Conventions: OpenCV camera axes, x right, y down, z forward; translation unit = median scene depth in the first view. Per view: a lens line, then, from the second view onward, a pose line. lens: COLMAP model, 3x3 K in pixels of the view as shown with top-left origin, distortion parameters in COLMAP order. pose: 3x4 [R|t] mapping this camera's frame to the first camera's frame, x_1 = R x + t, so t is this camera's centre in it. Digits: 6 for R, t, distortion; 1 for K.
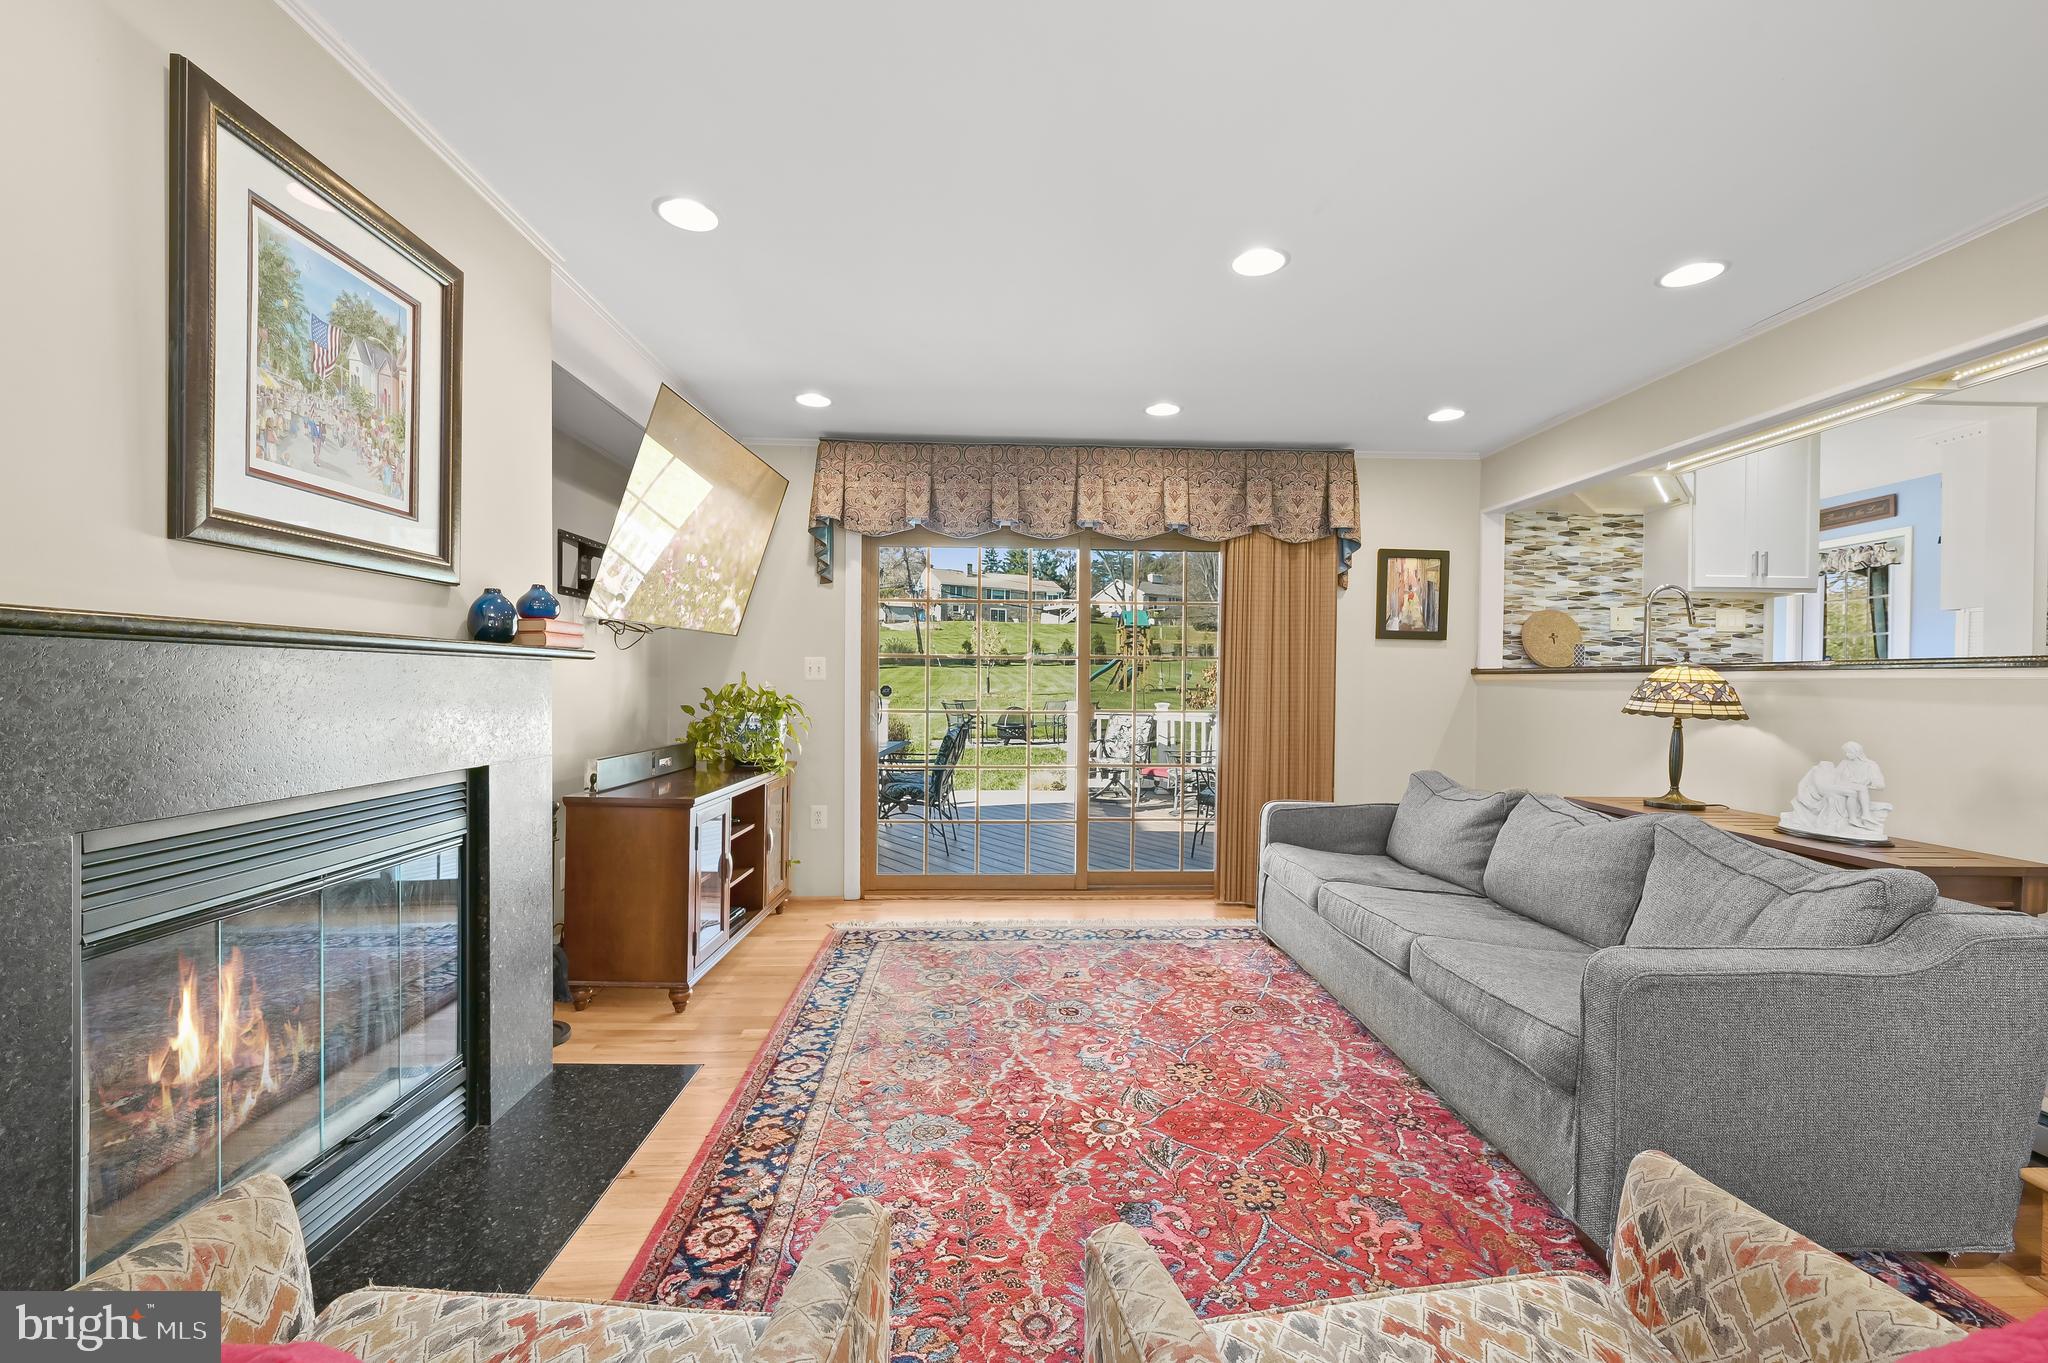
lens RADIAL K [[877.1, 0, 1120.2], [0, 877.1, 688.8], [0, 0, 1]] dist [-0.000815, -0.001739]
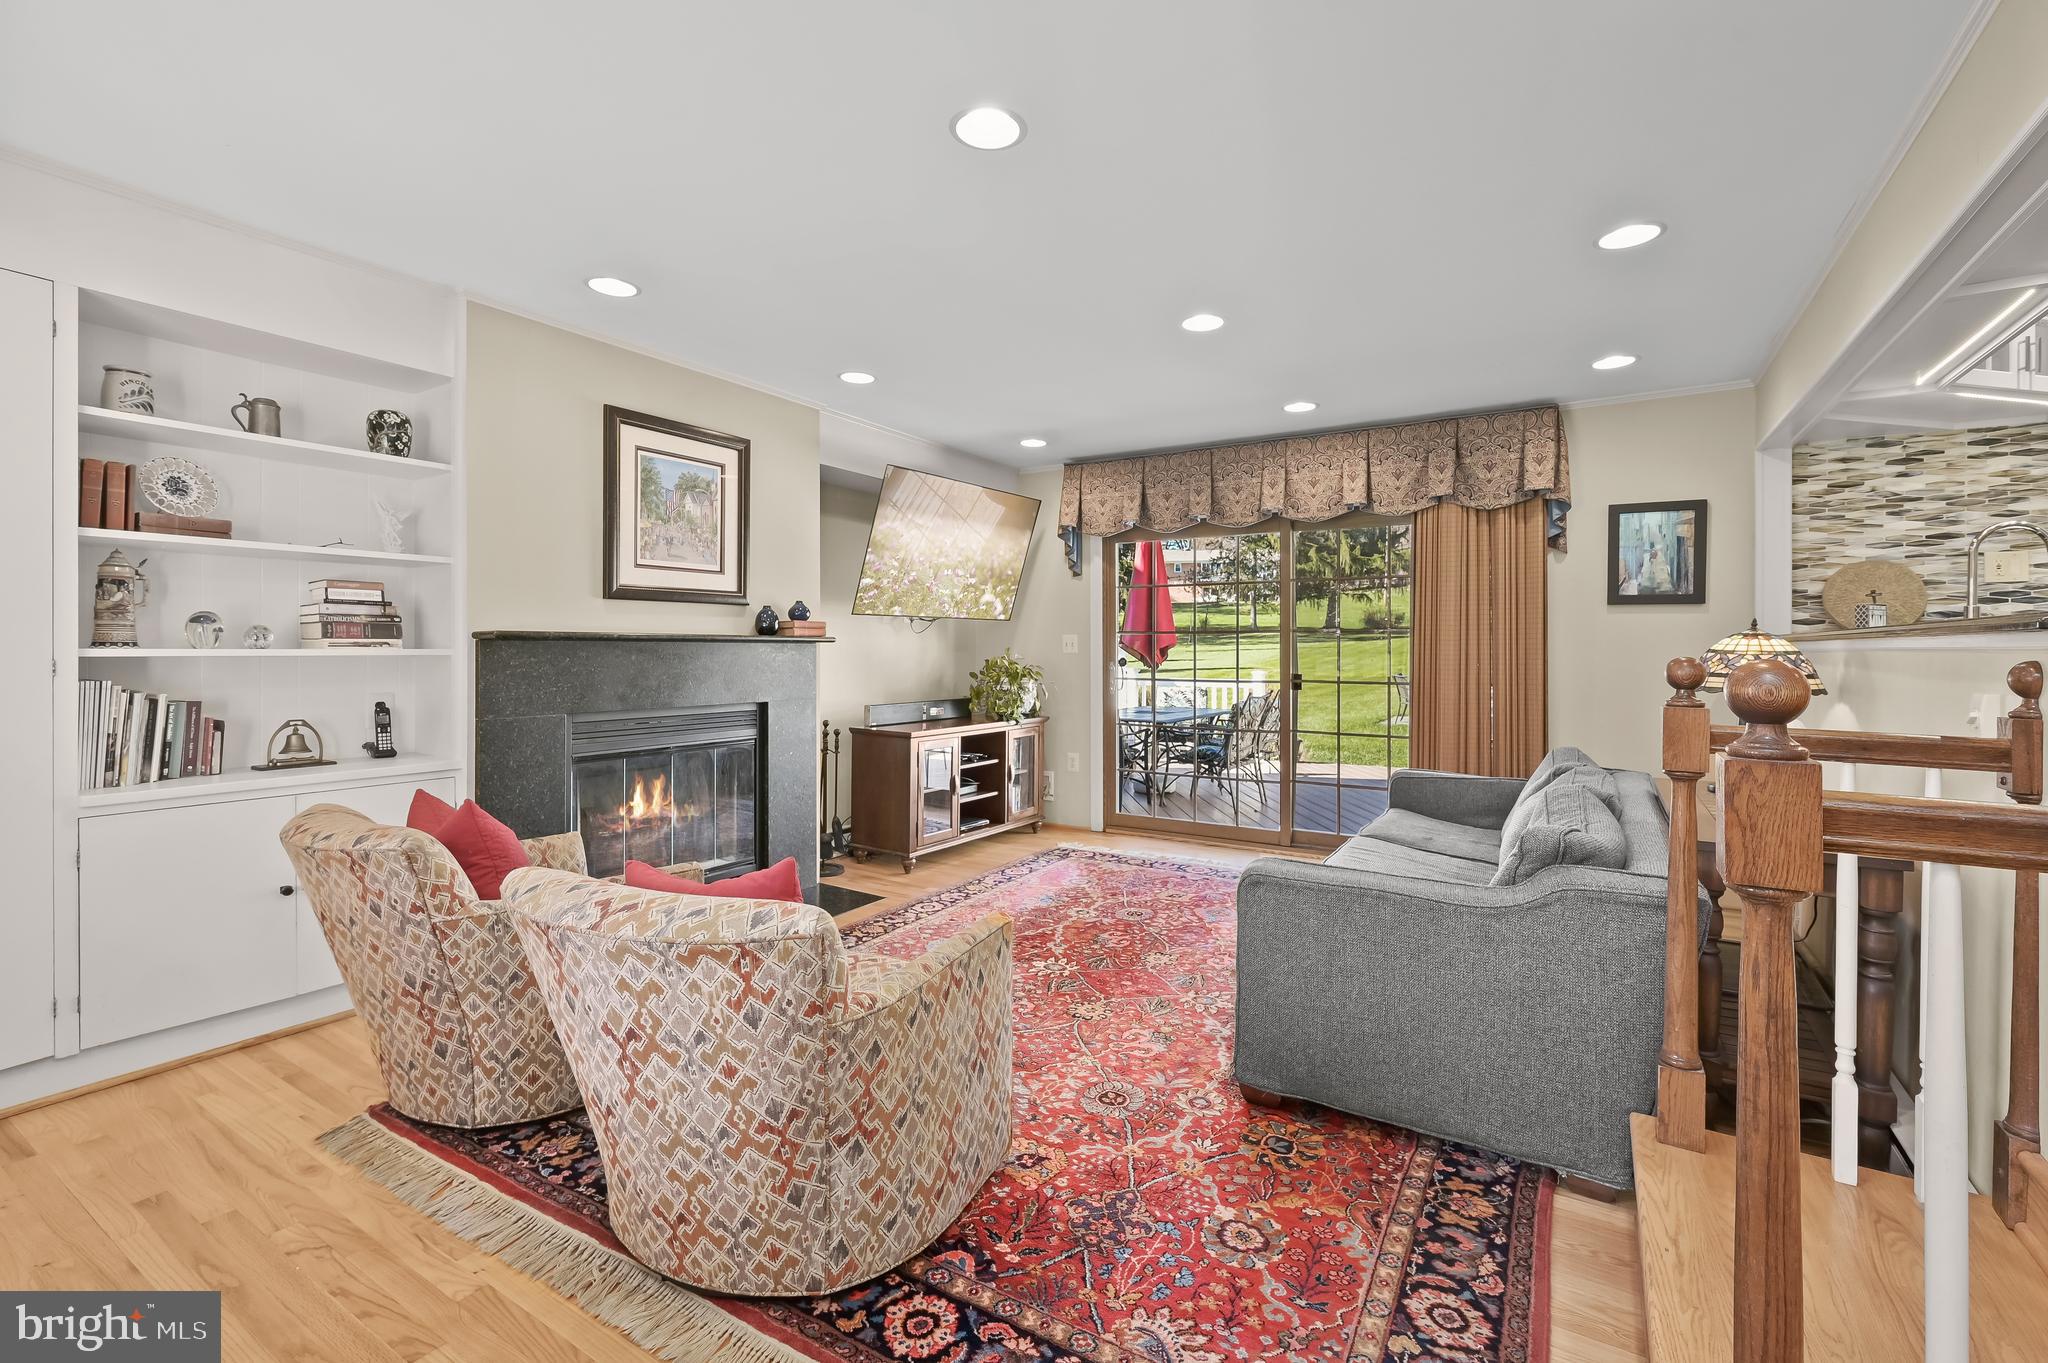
lens RADIAL K [[877.1, 0, 1005.4], [0, 877.1, 646.2], [0, 0, 1]] dist [-0.000815, -0.001739]
pose [[0.822618, -0.008765, -0.568526, 0.305885], [-0.000366, 0.999873, -0.015945, 0.000093], [0.568594, 0.013325, 0.822510, -0.094543]]
